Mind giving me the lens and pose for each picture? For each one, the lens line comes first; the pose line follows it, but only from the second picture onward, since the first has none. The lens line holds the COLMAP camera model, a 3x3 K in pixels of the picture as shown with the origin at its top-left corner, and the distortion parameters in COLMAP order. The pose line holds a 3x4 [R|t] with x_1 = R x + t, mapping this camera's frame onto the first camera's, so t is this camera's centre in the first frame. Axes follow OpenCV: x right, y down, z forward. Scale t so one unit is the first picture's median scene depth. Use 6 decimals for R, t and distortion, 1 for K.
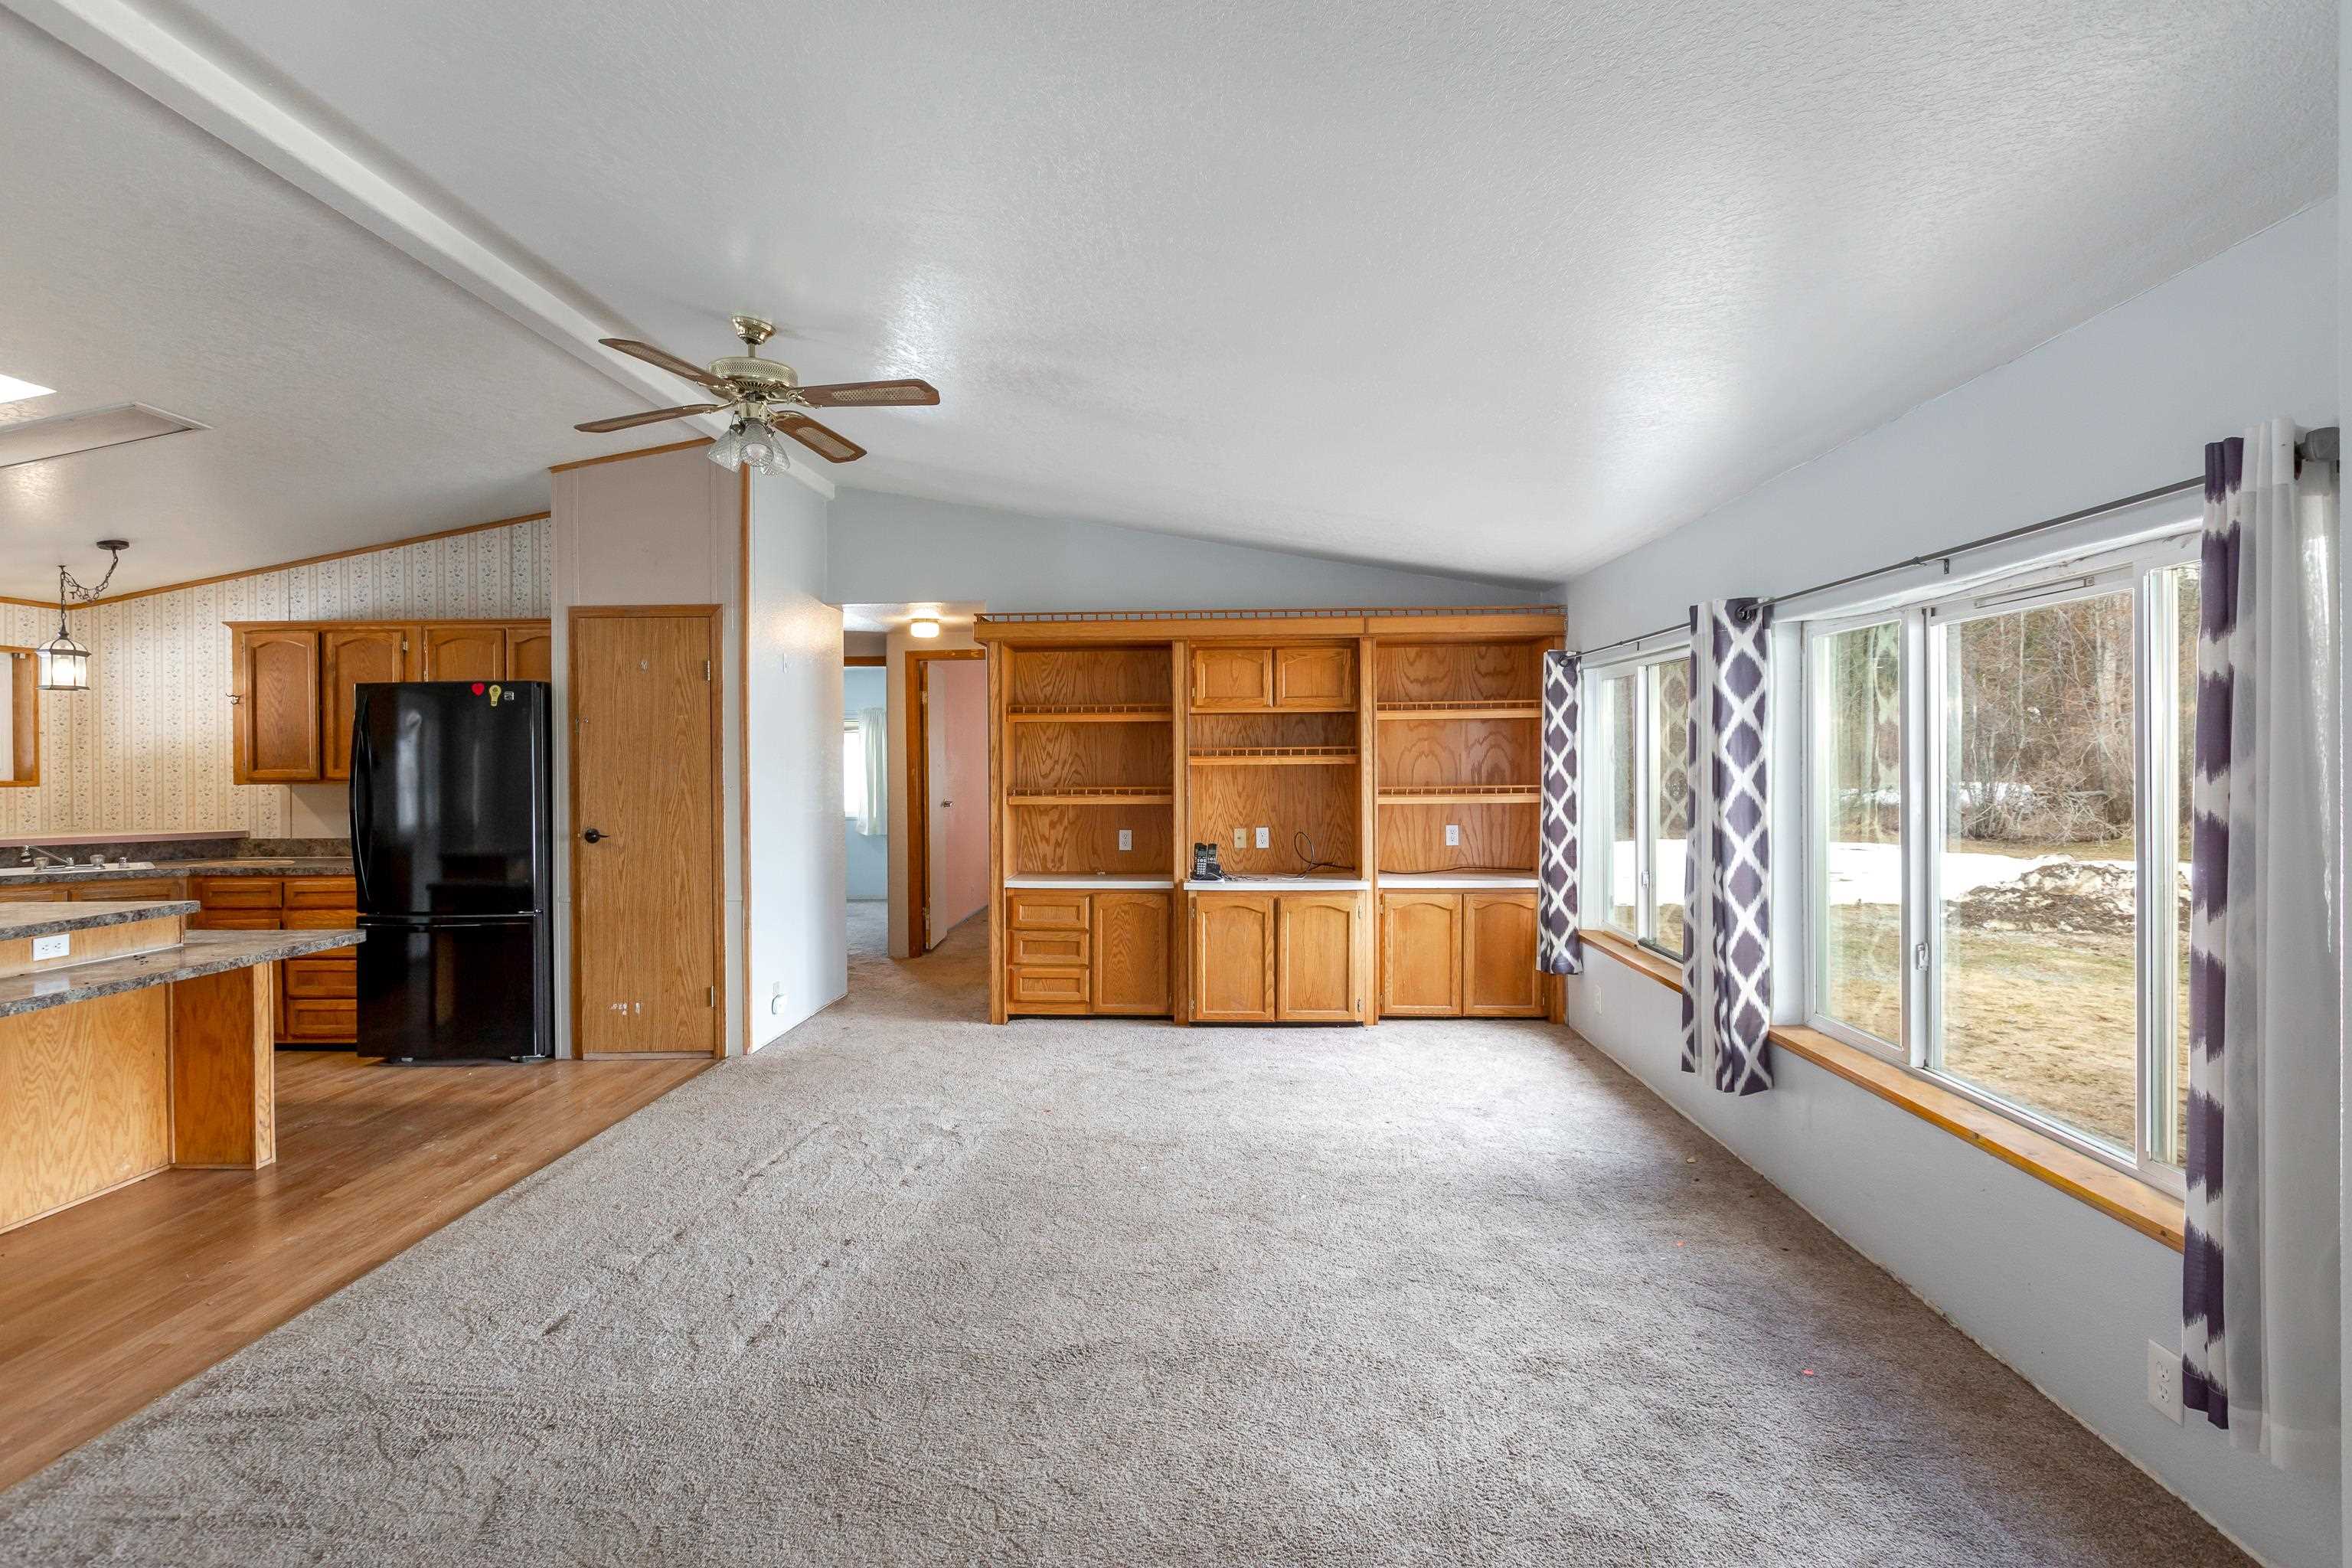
lens RADIAL K [[1221.8, 0, 1234.1], [0, 1221.8, 775.5], [0, 0, 1]] dist [-0.003571, 0.000634]
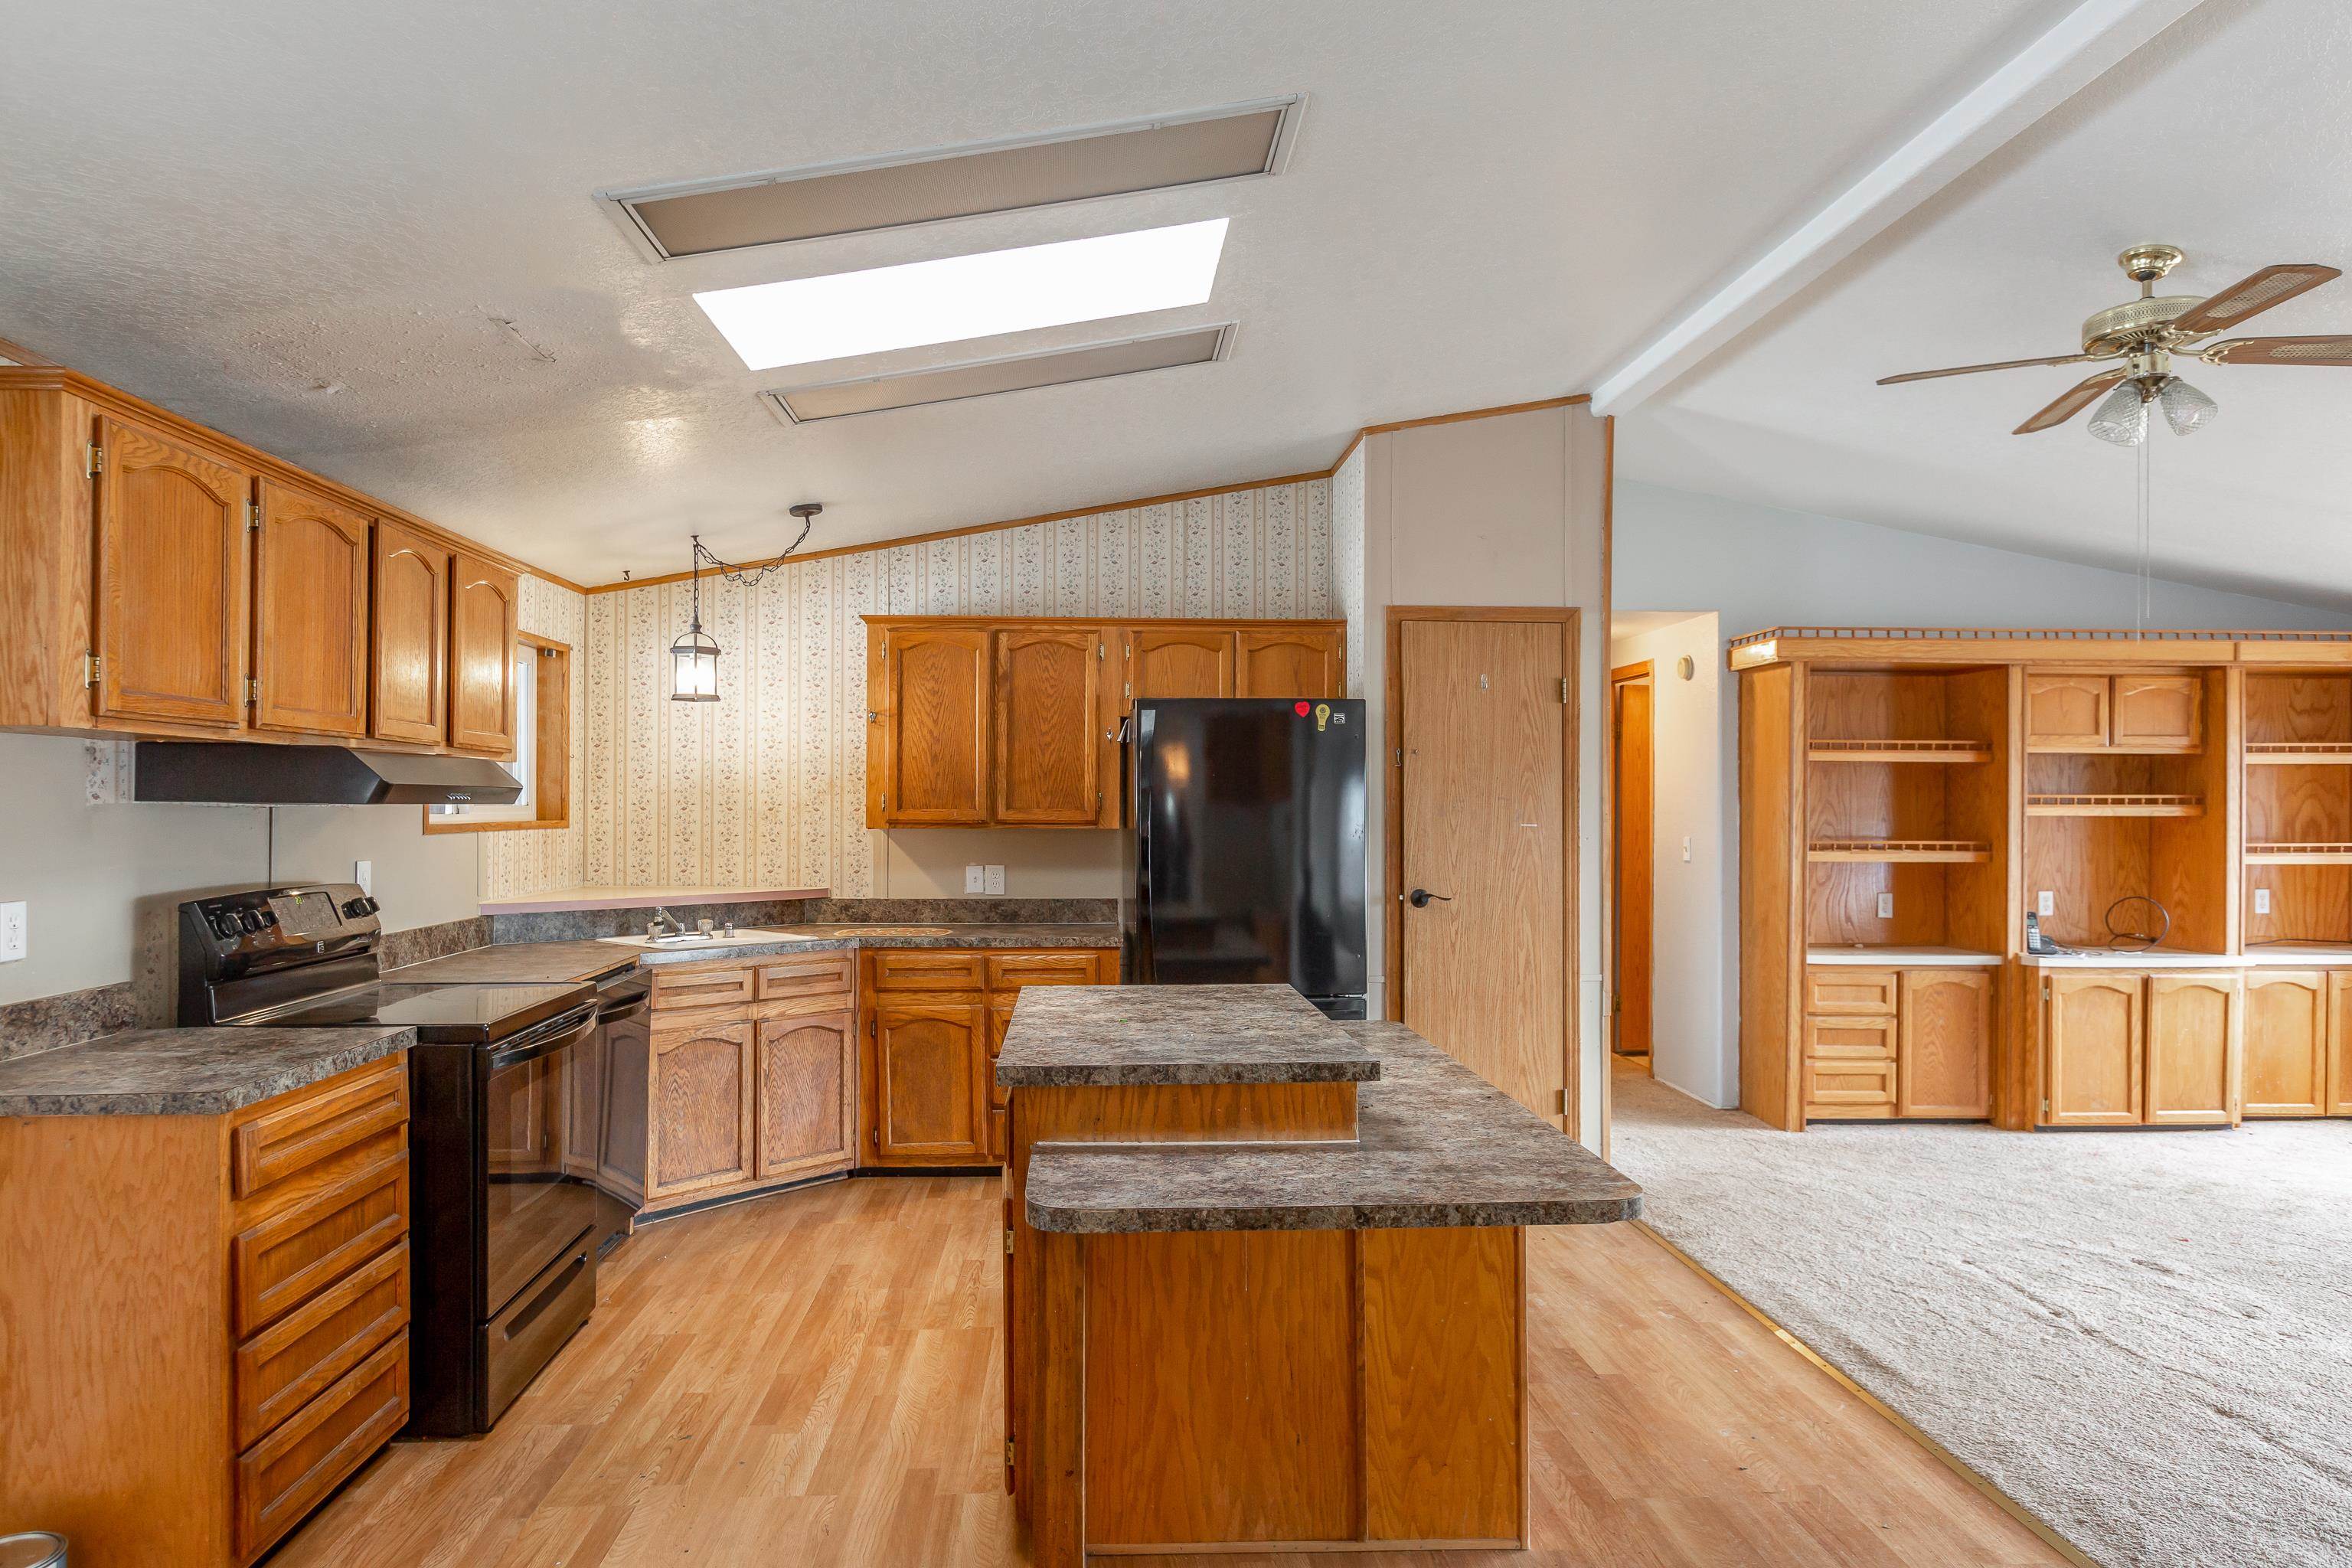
lens RADIAL K [[1452.0, 0, 1186.8], [0, 1452.0, 808.9], [0, 0, 1]] dist [-0.010782, 0.002813]
pose [[0.995898, 0.010714, 0.089844, -0.683628], [-0.009809, 0.999897, -0.010512, 0.002900], [-0.089948, 0.009587, 0.995900, 0.074445]]
